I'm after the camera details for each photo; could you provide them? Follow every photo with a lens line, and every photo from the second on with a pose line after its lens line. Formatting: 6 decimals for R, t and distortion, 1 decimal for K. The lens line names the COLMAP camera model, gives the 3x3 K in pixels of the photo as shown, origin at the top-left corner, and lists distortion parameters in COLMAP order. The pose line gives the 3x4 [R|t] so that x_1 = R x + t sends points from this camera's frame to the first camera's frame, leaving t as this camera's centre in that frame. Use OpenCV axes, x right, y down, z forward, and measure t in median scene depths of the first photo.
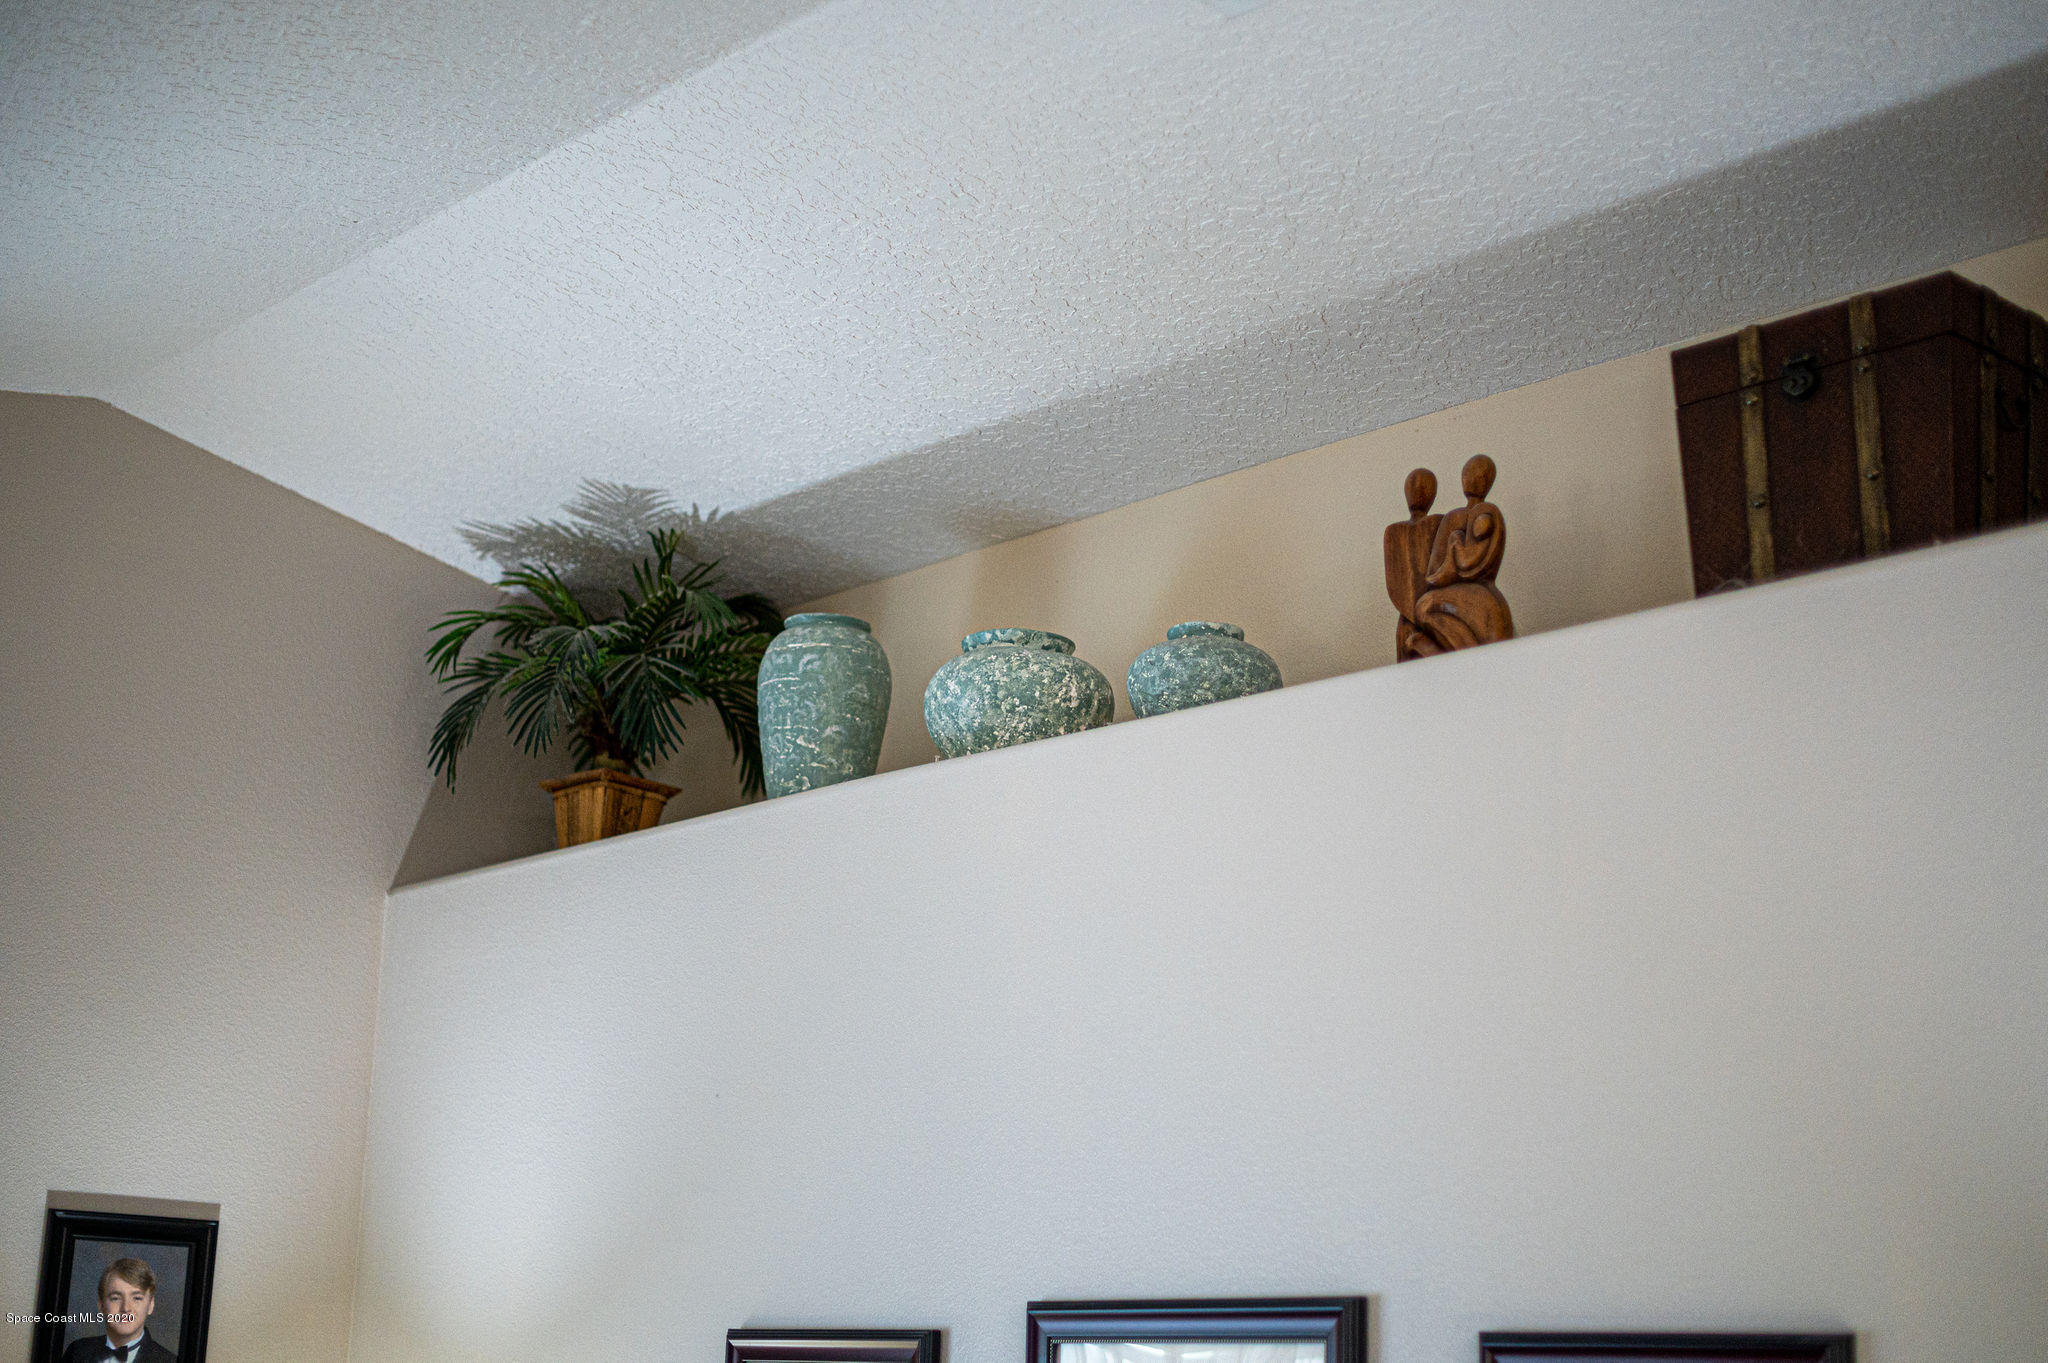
lens RADIAL K [[2977.7, 0, 1025.1], [0, 2977.7, 680.5], [0, 0, 1]] dist [-0.017145, 0.000000]
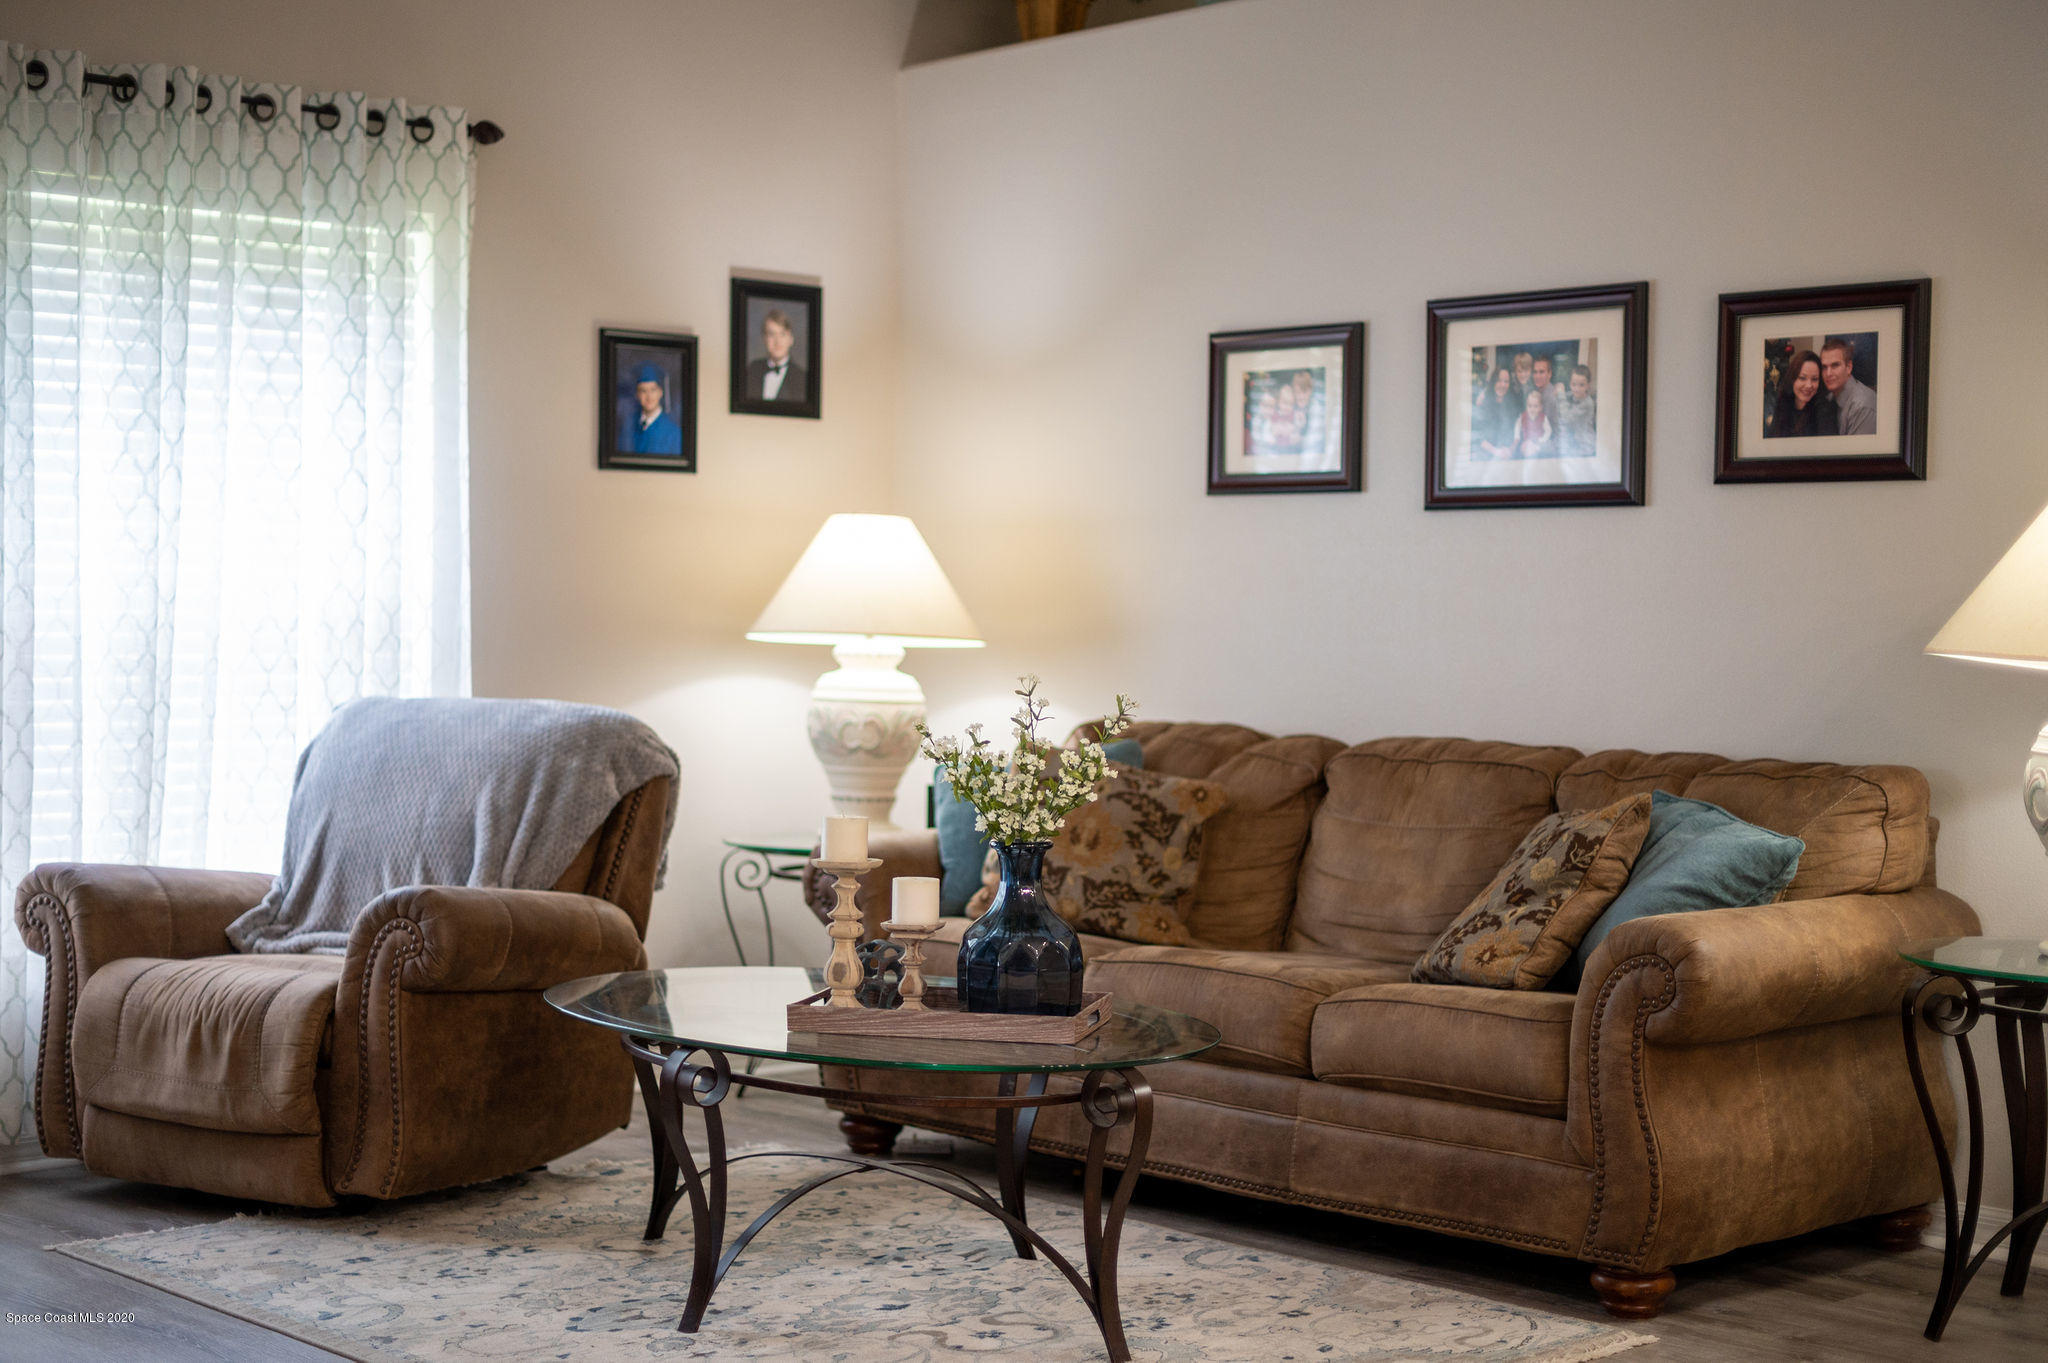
lens RADIAL K [[2977.7, 0, 1022.6], [0, 2977.7, 679.7], [0, 0, 1]] dist [-0.017145, 0.000000]
pose [[0.999225, -0.020269, 0.033741, -0.231173], [0.010500, 0.963419, 0.267793, -0.034644], [-0.037935, -0.267231, 0.962886, -0.557405]]
